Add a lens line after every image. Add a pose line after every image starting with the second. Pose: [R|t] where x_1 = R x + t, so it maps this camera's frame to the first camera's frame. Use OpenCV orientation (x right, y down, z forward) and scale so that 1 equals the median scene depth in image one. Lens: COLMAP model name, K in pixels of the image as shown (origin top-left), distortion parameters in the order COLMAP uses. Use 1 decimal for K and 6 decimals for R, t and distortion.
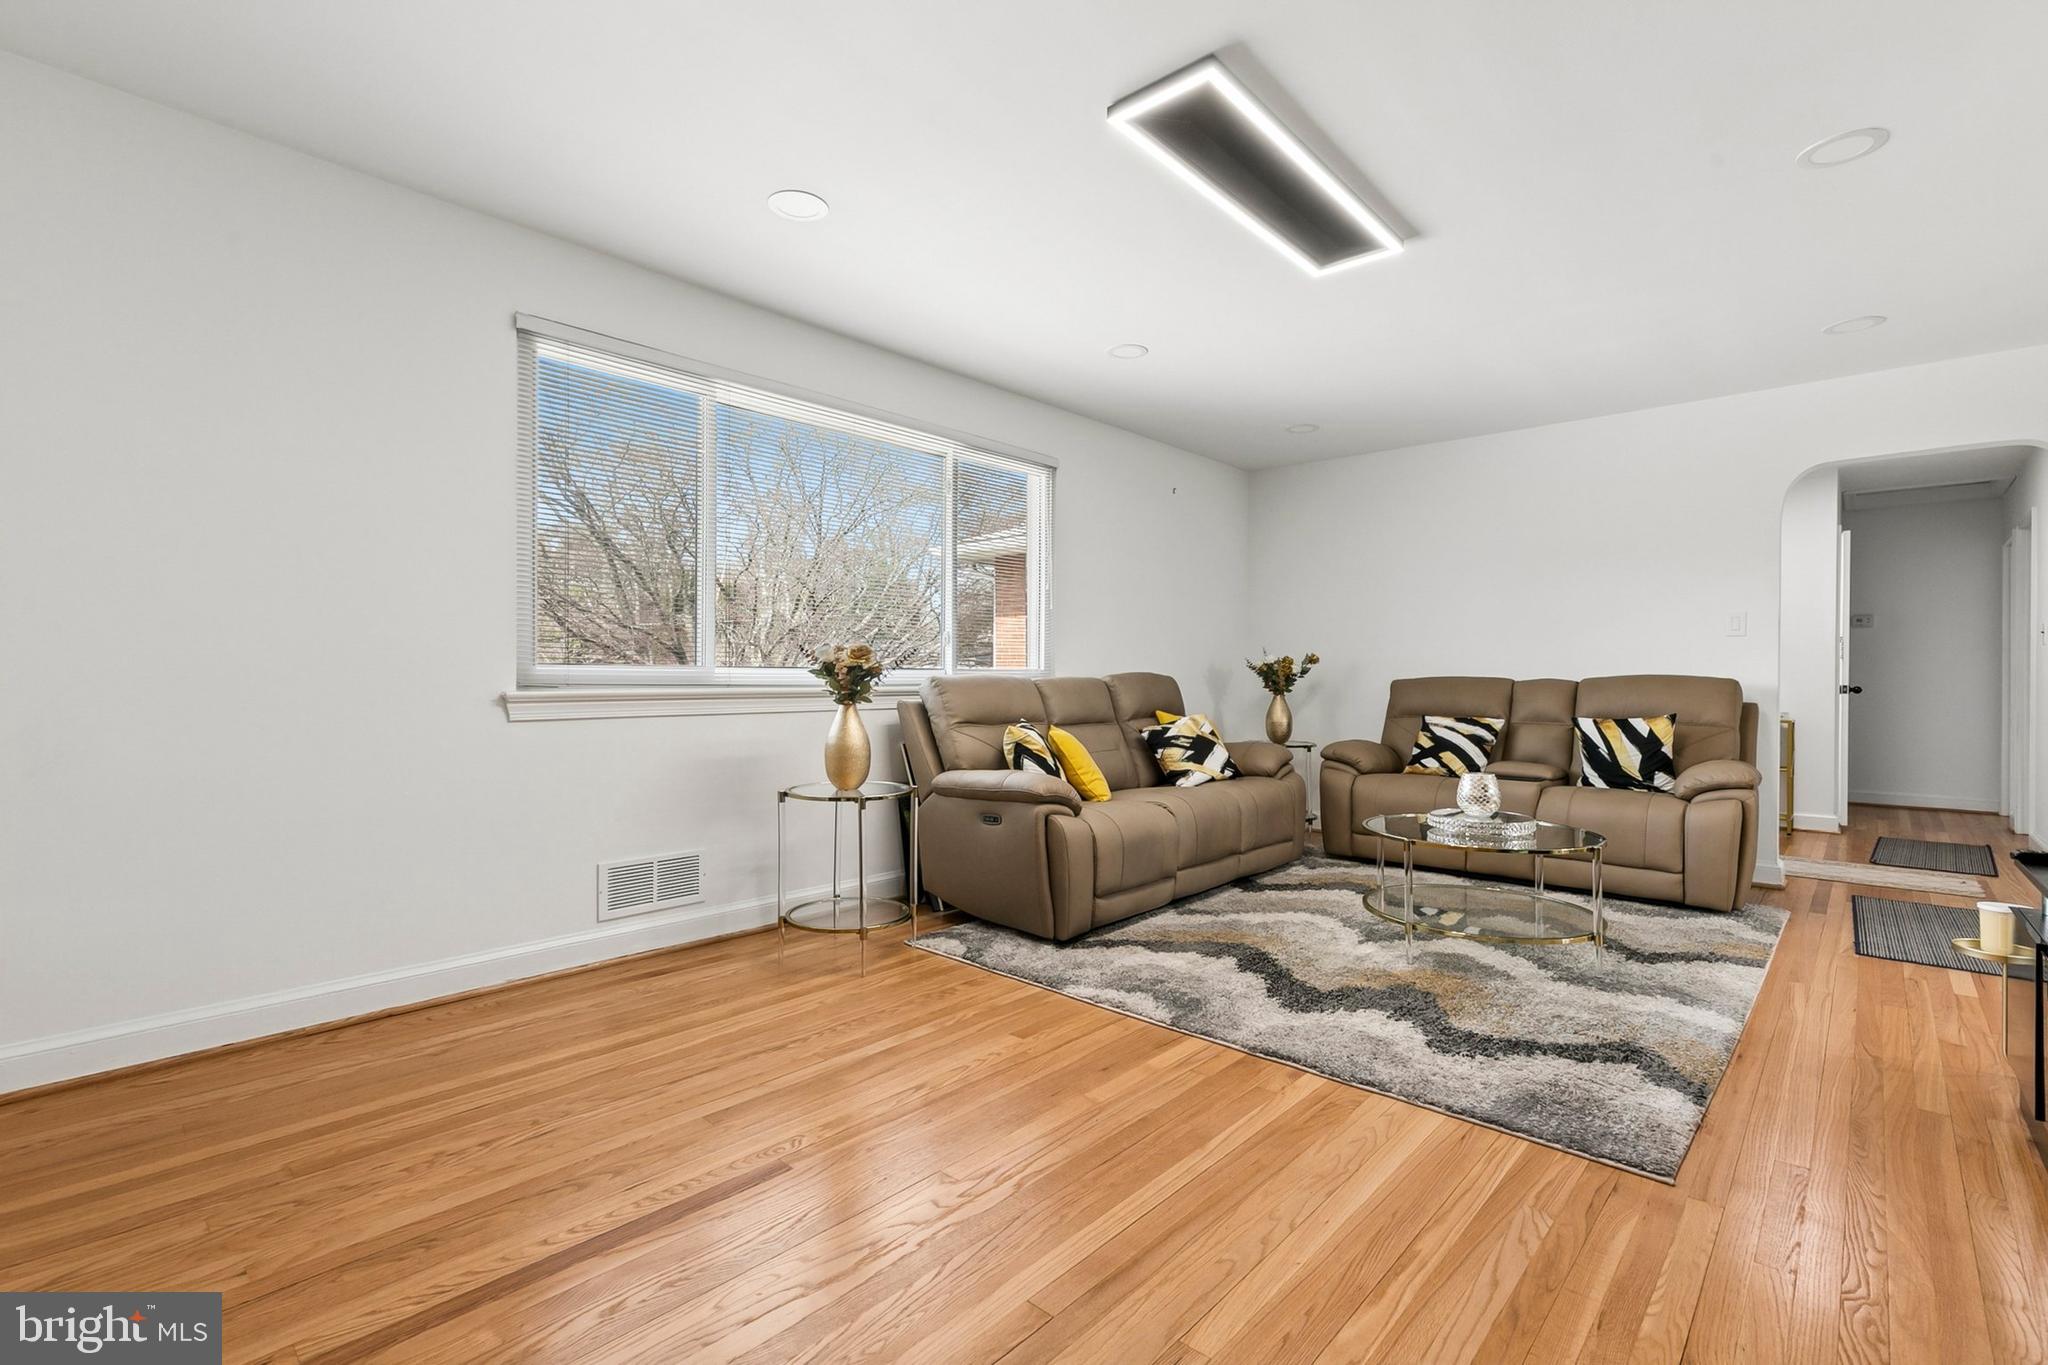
lens RADIAL K [[933.2, 0, 1022.1], [0, 933.2, 673.8], [0, 0, 1]] dist [0.011273, -0.004585]
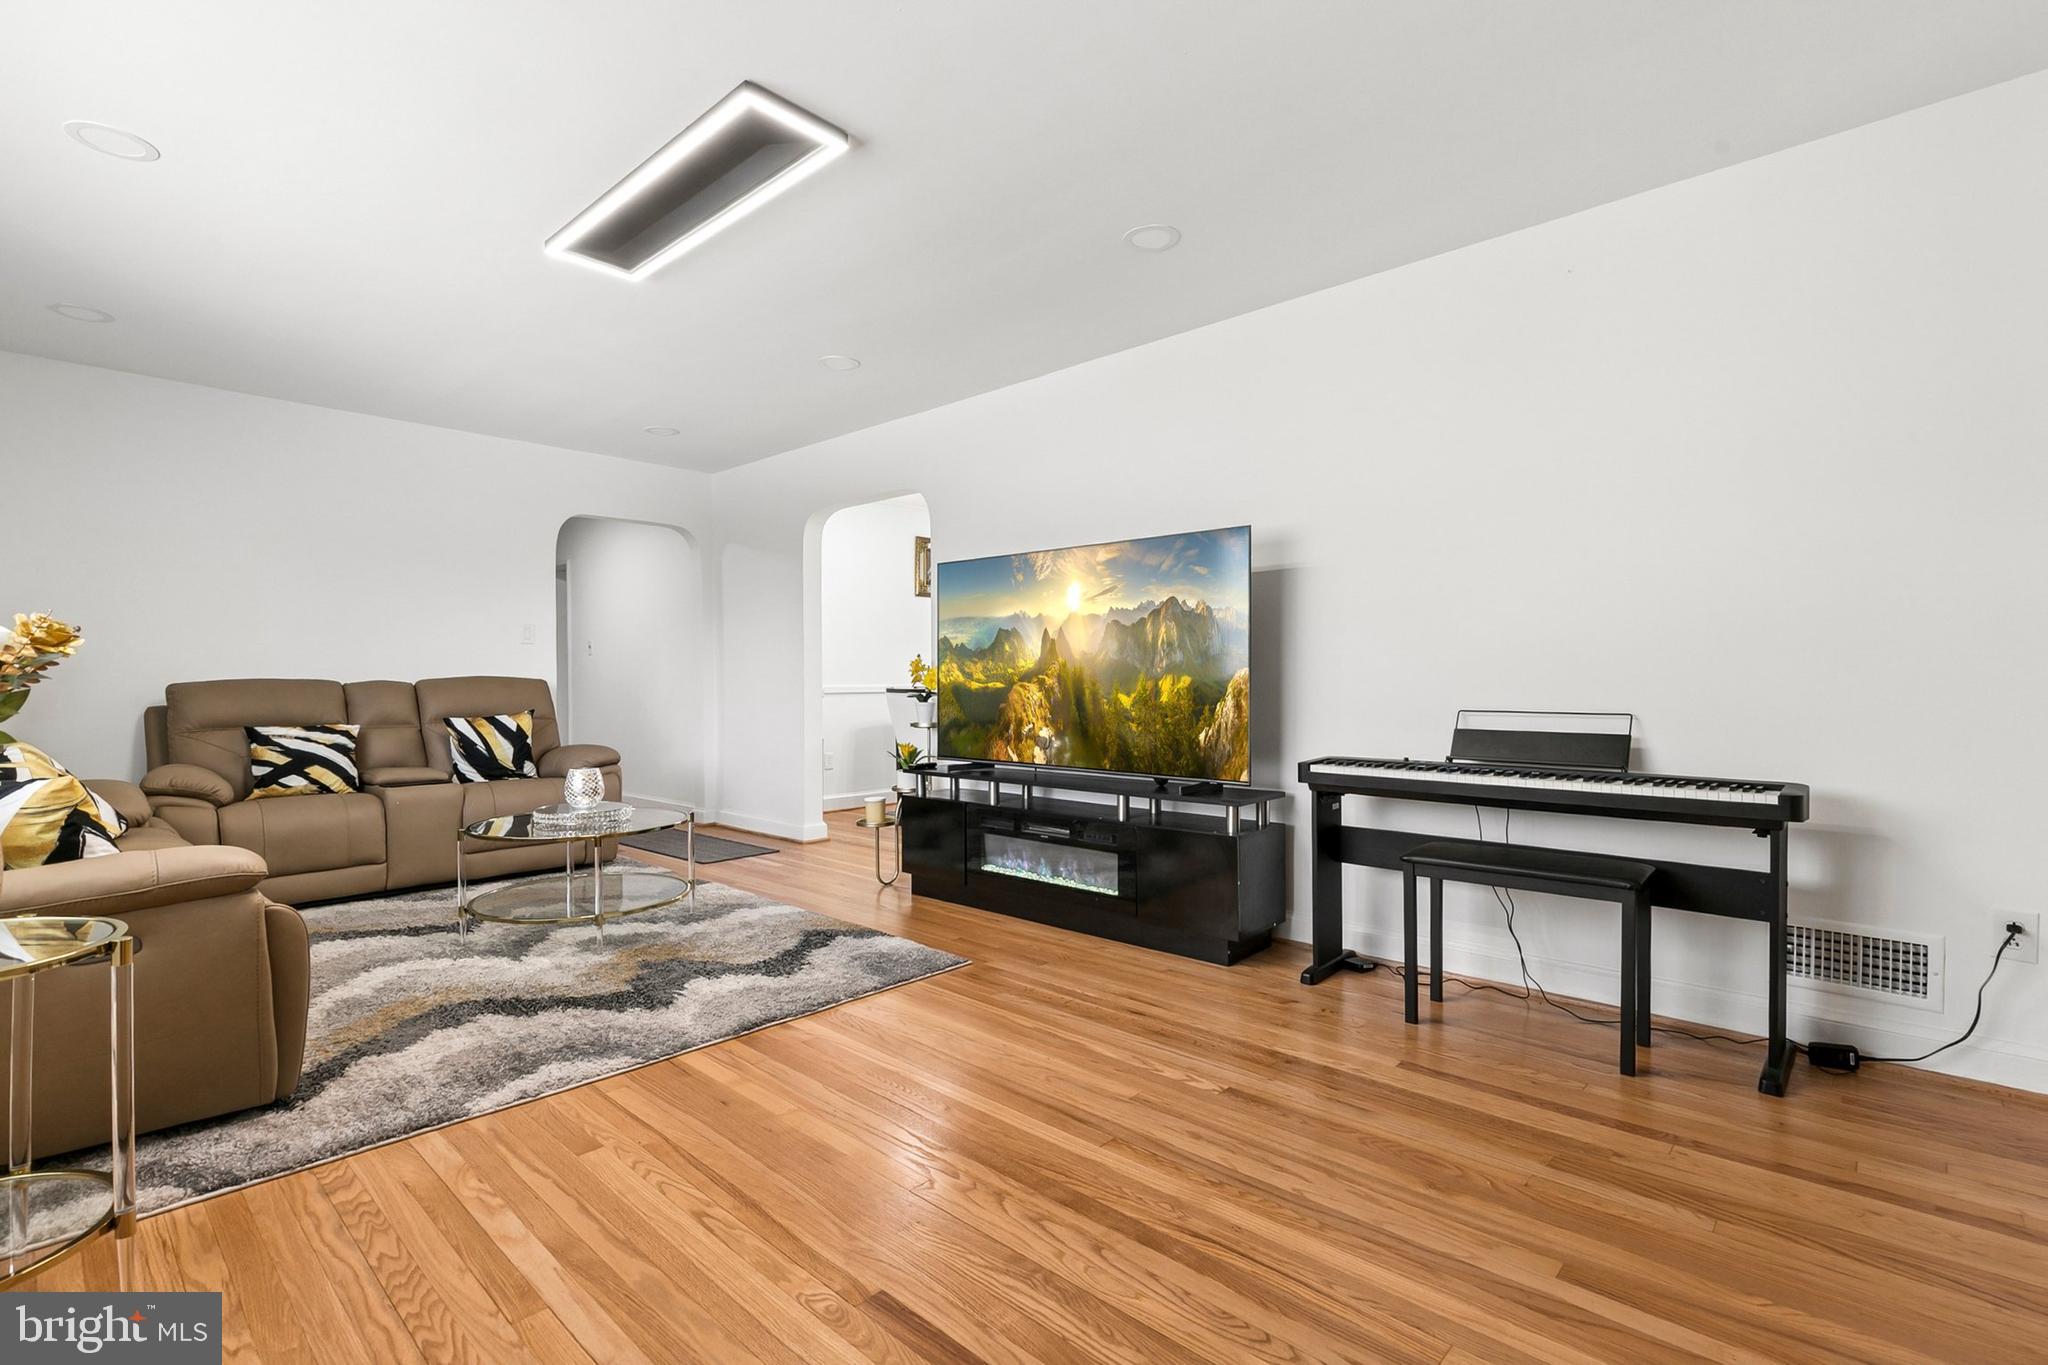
lens RADIAL K [[933.2, 0, 1013.8], [0, 933.2, 671.4], [0, 0, 1]] dist [0.011273, -0.004585]
pose [[0.021743, -0.000510, 0.999763, -0.595928], [0.004122, 0.999991, 0.000421, -0.002982], [-0.999755, 0.004112, 0.021745, 0.494149]]
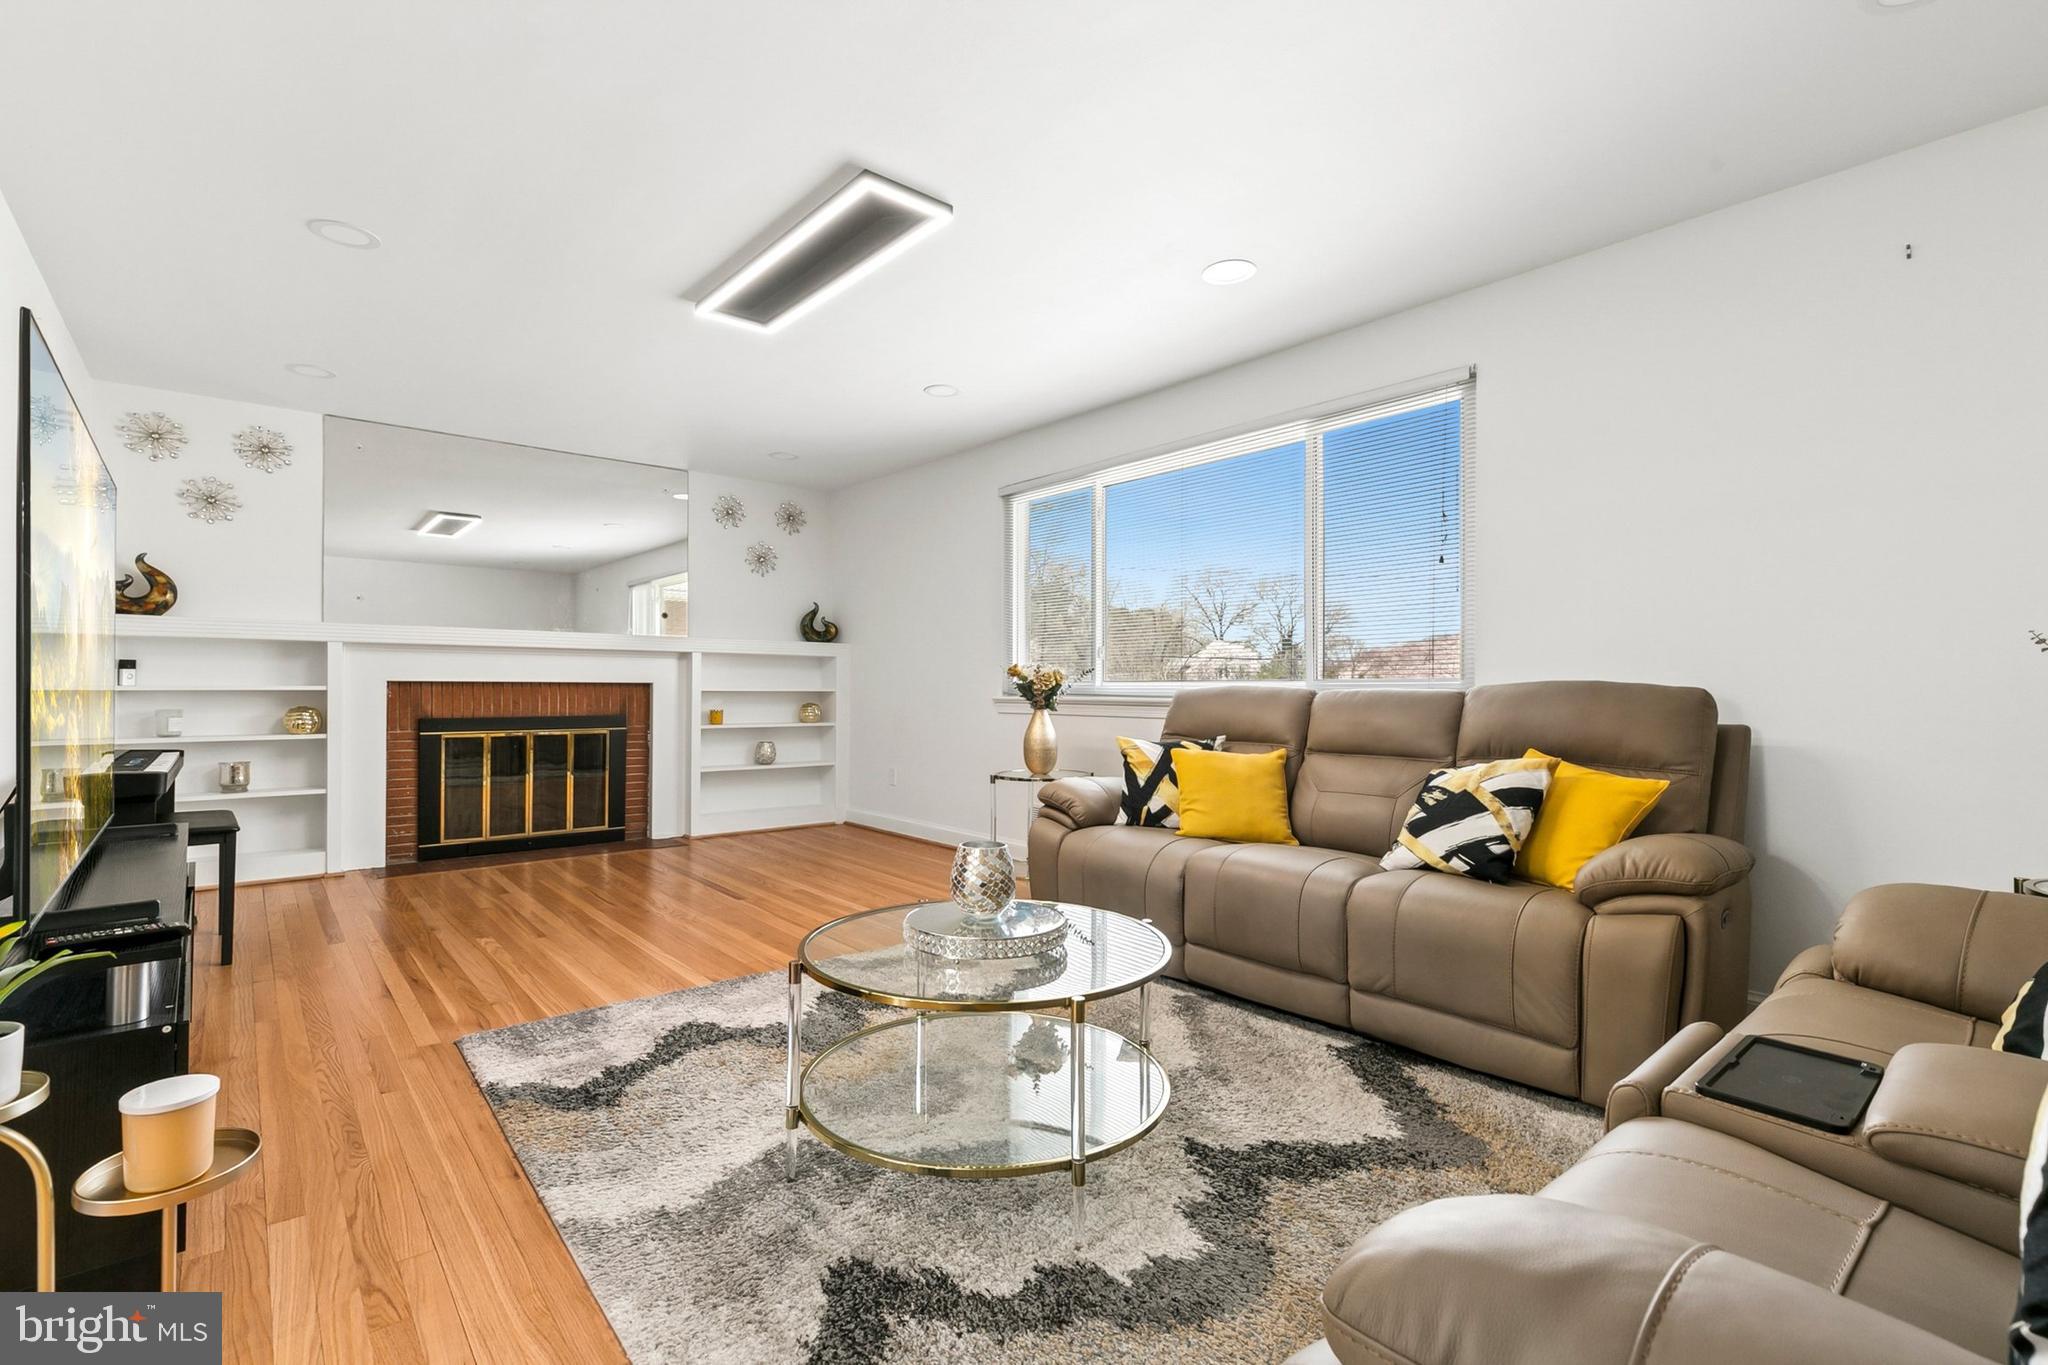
lens RADIAL K [[933.2, 0, 1021.0], [0, 933.2, 685.4], [0, 0, 1]] dist [0.011273, -0.004585]
pose [[-0.135379, -0.008001, -0.990762, 1.108517], [0.000536, 0.999967, -0.008148, 0.008454], [0.990794, -0.001634, -0.135371, 1.138612]]
